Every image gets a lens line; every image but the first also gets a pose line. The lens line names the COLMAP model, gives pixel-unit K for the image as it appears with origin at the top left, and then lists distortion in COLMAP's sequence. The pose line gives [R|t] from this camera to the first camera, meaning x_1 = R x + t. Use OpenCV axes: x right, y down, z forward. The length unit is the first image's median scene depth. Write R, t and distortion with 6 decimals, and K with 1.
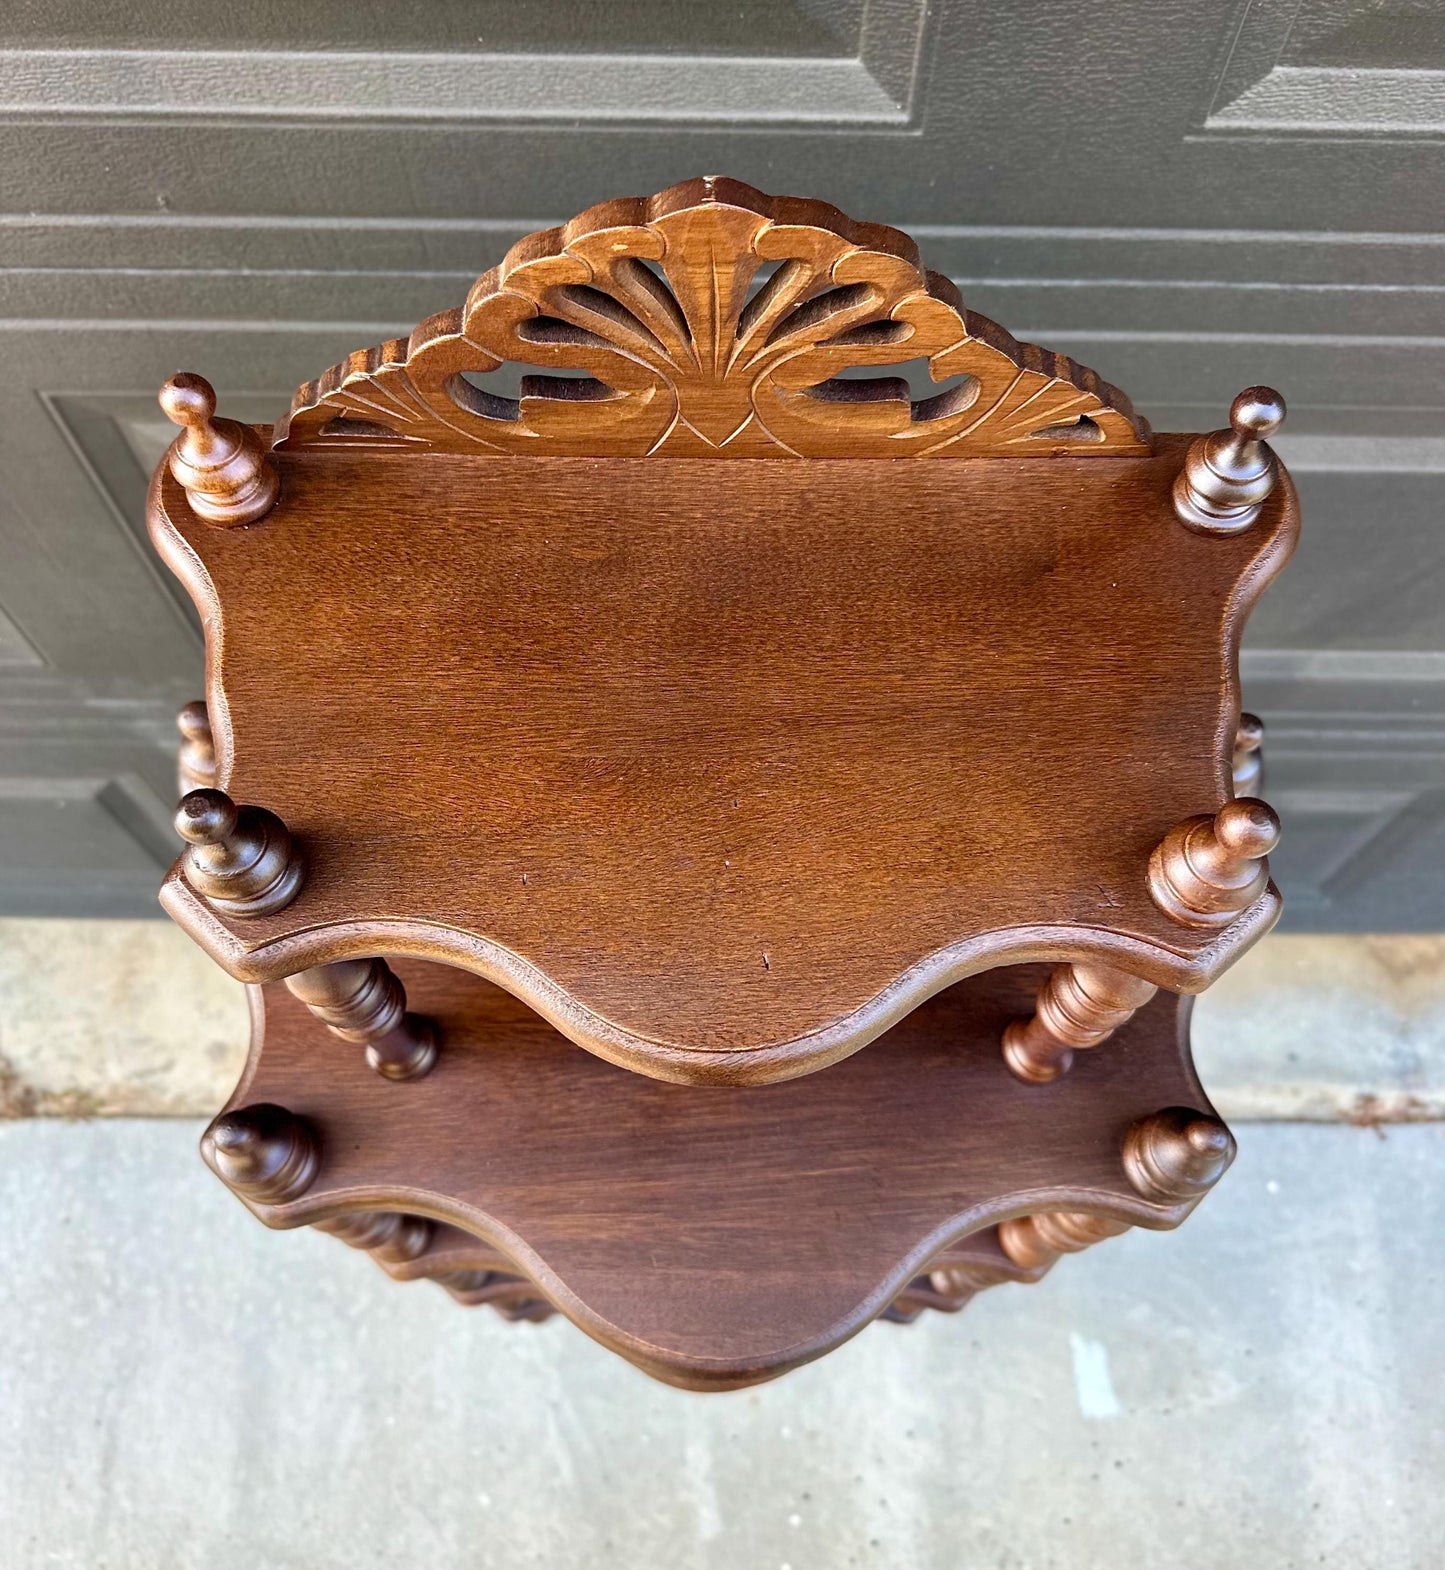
lens RADIAL K [[1410.8, 0, 717.4], [0, 1410.8, 747.3], [0, 0, 1]] dist [0.000605, -0.027022]
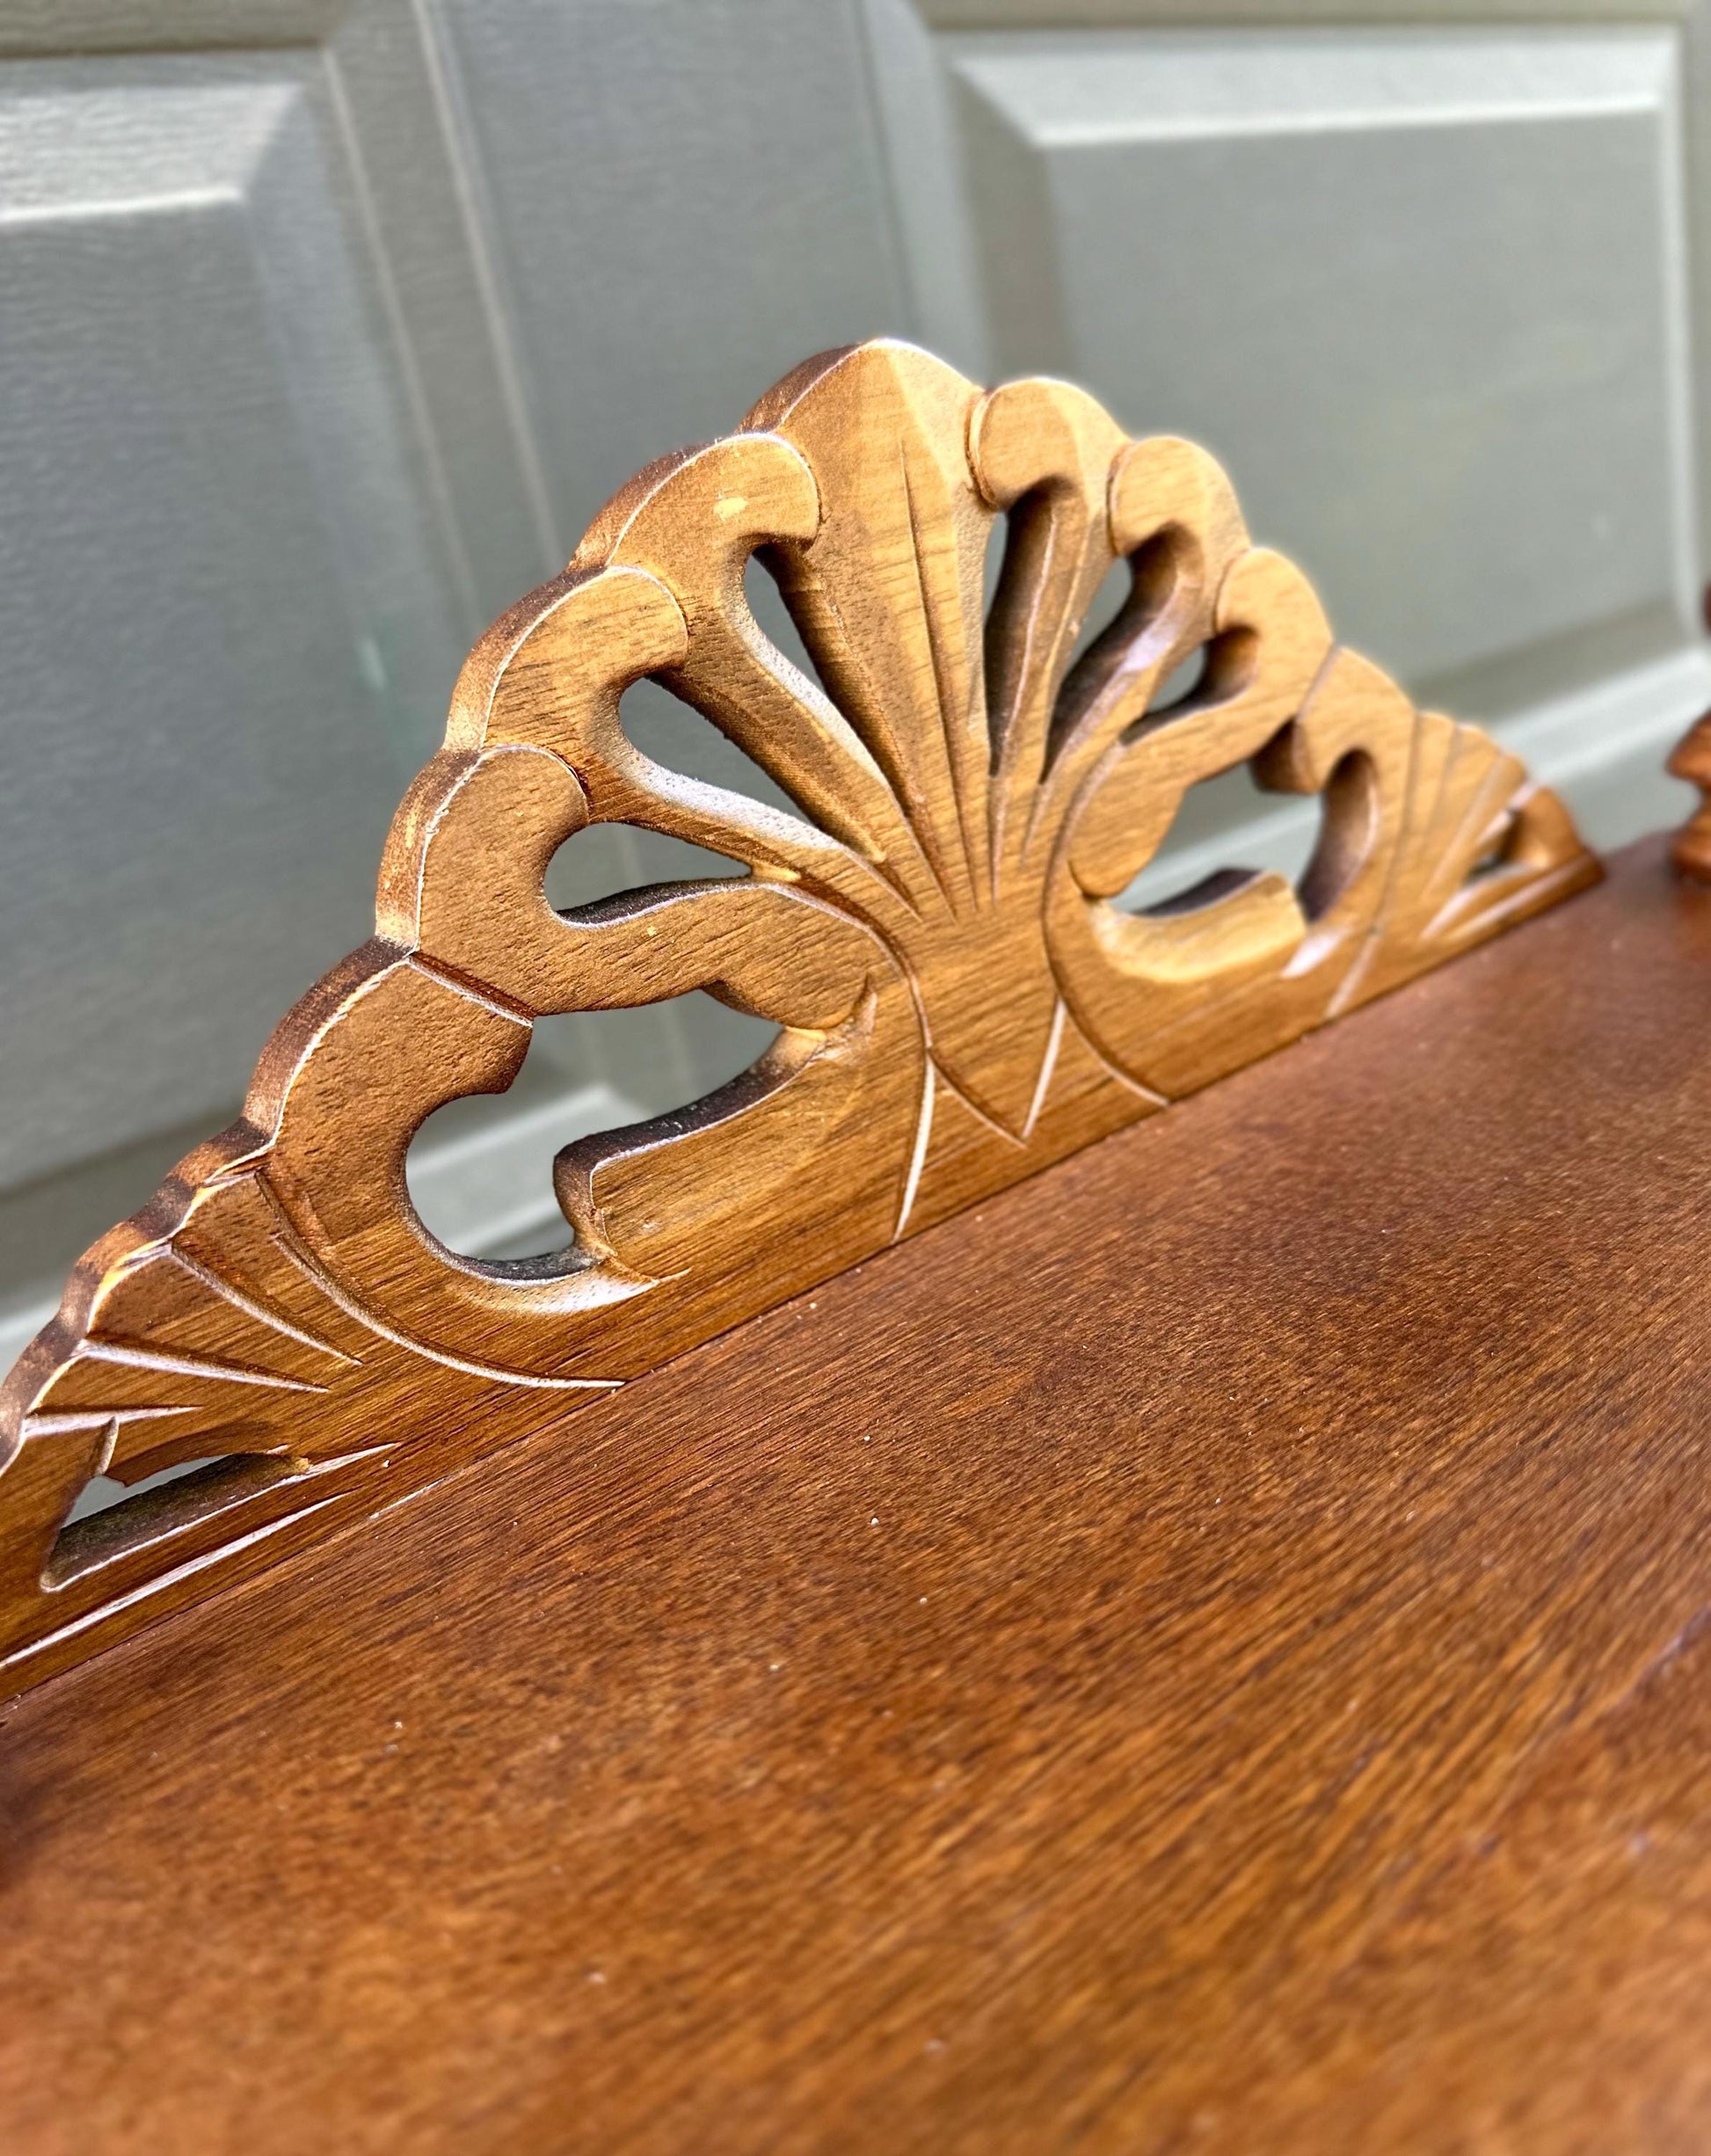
lens RADIAL K [[1709.2, 0, 861.0], [0, 1709.2, 1097.6], [0, 0, 1]] dist [-0.046141, -0.001383]
pose [[0.783360, -0.370758, 0.498884, -0.208545], [0.614631, 0.581630, -0.532856, 0.013657], [-0.092605, 0.724048, 0.683505, 0.478823]]
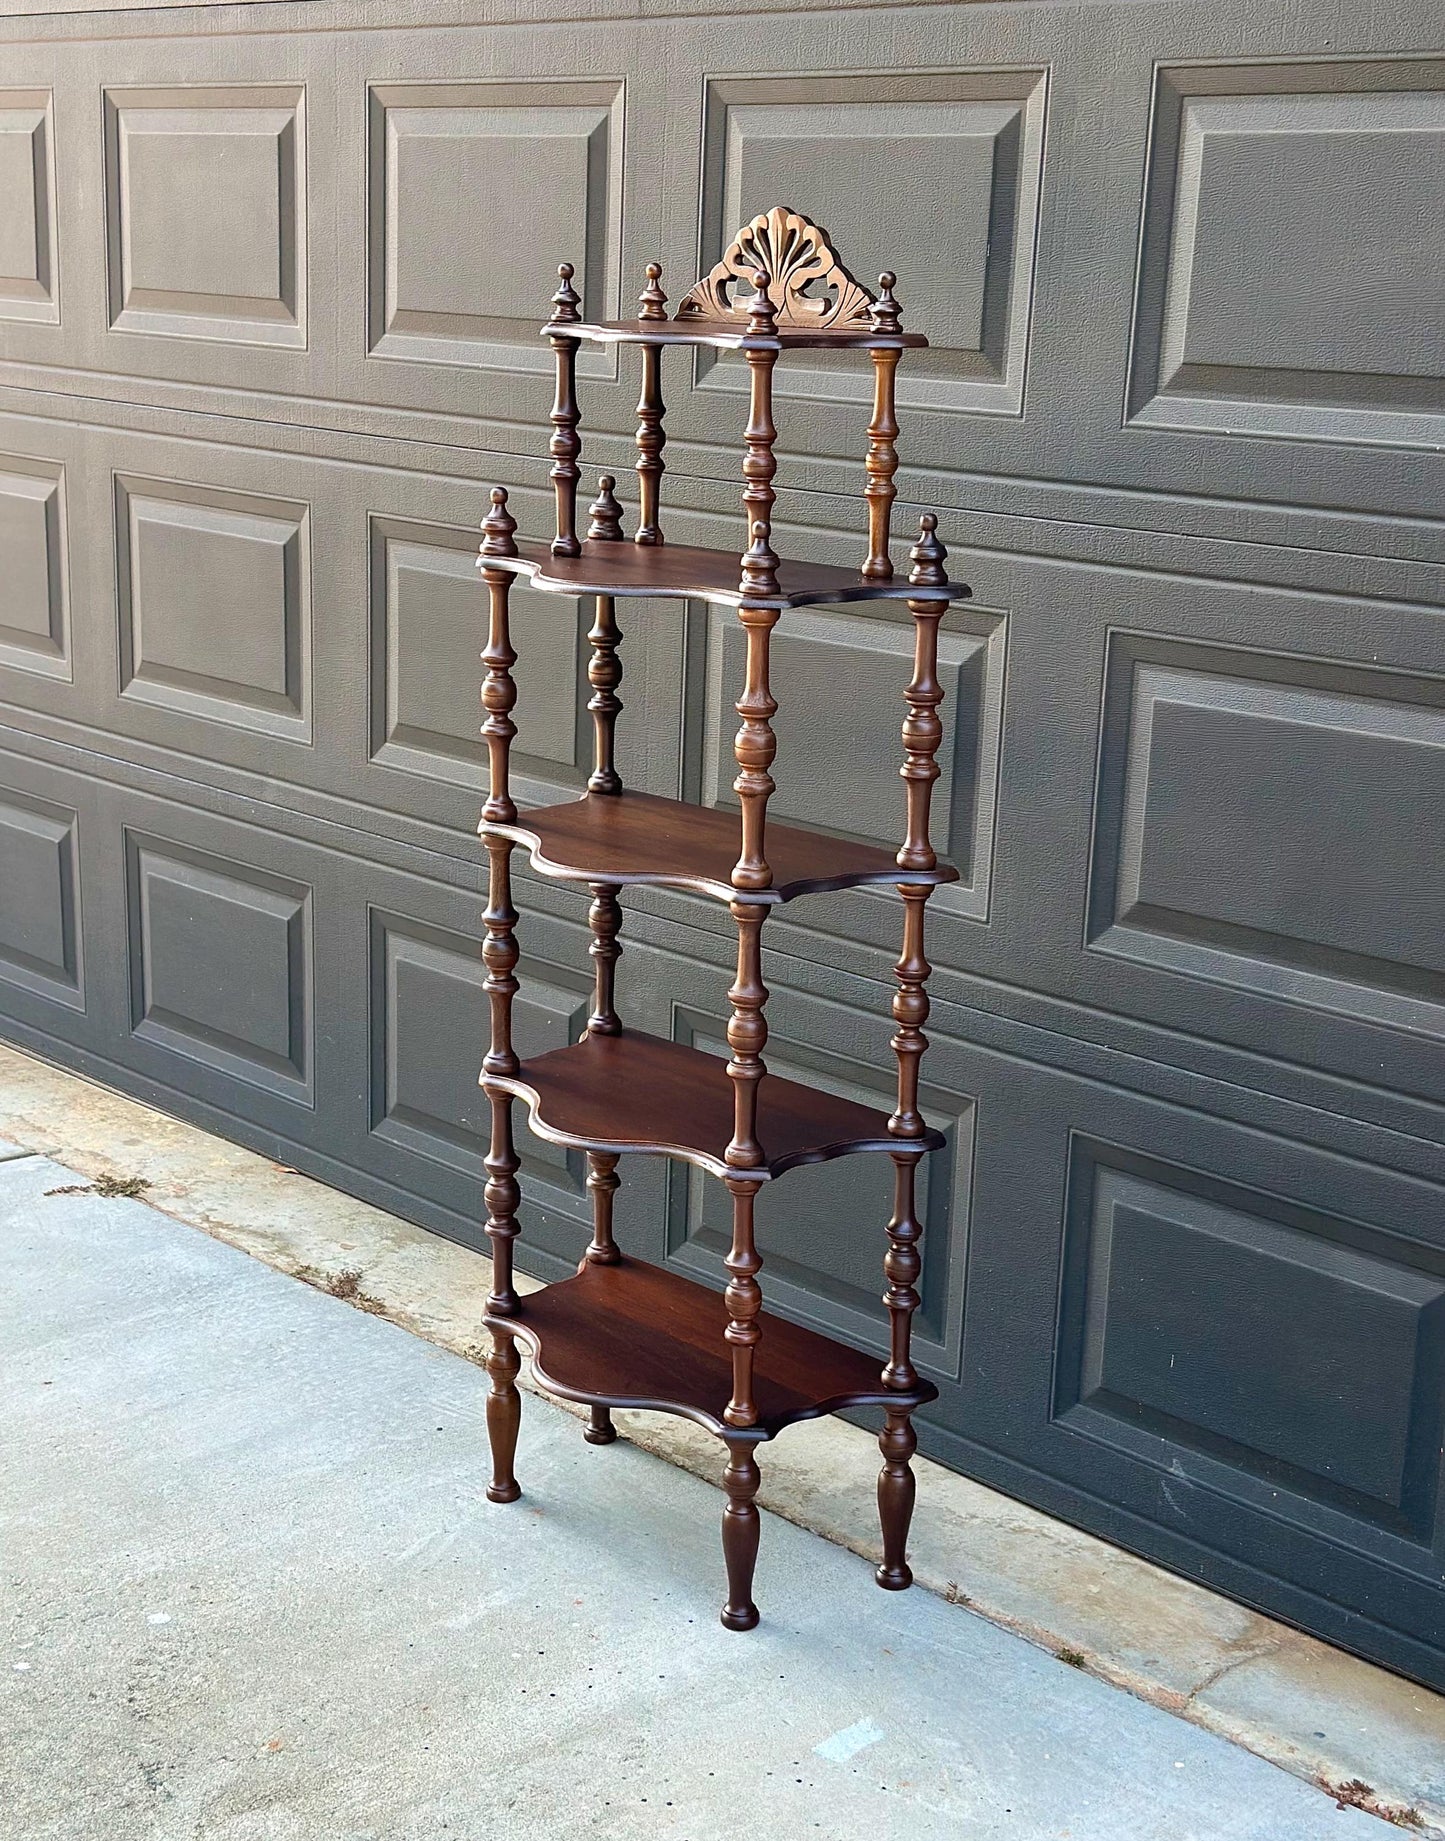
lens RADIAL K [[2756.2, 0, 724.5], [0, 2756.2, 984.1], [0, 0, 1]] dist [0.141566, 0.000000]
pose [[0.685677, 0.199297, -0.700091, 3.071804], [-0.664946, 0.562777, -0.491049, 2.509555], [0.296131, 0.802224, 0.518405, -0.655017]]
